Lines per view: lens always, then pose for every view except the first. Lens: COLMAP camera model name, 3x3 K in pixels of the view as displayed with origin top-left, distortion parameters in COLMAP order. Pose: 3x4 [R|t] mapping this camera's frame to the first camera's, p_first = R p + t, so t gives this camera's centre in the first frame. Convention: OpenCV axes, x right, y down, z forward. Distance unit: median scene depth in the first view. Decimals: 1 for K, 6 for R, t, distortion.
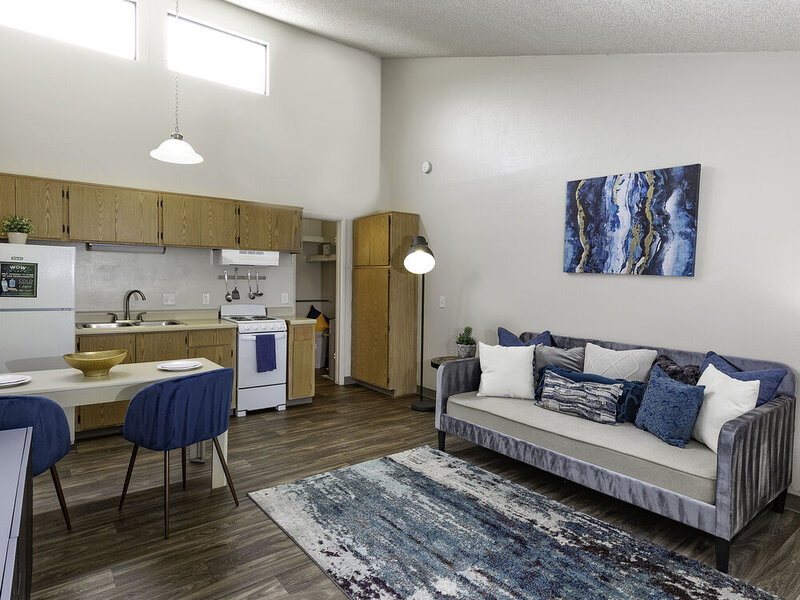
lens RADIAL K [[462.1, 0, 382.0], [0, 462.1, 297.0], [0, 0, 1]] dist [0.000470, -0.000217]
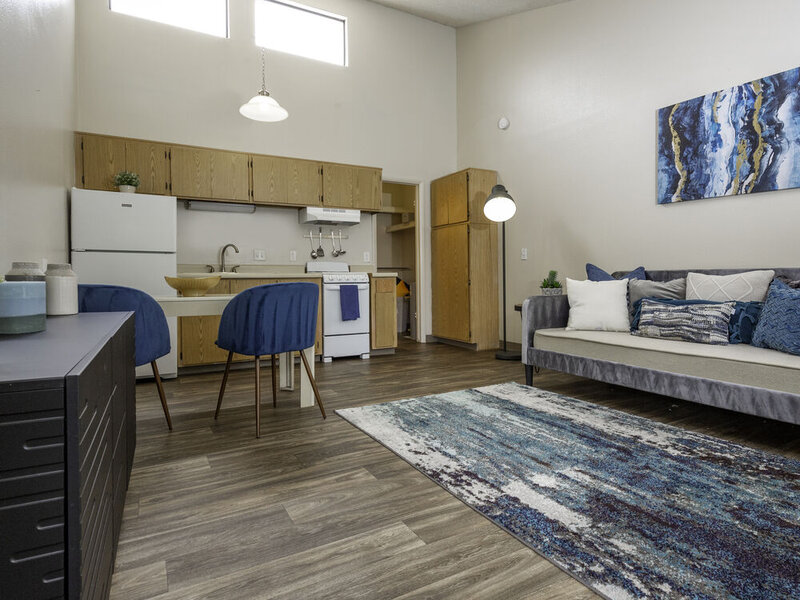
lens RADIAL K [[449.1, 0, 398.3], [0, 449.1, 277.7], [0, 0, 1]] dist [0.001313, -0.001529]
pose [[0.990495, -0.023121, -0.135591, -0.009848], [0.020725, 0.999604, -0.019053, 0.121441], [0.135978, 0.016062, 0.990582, 0.032698]]
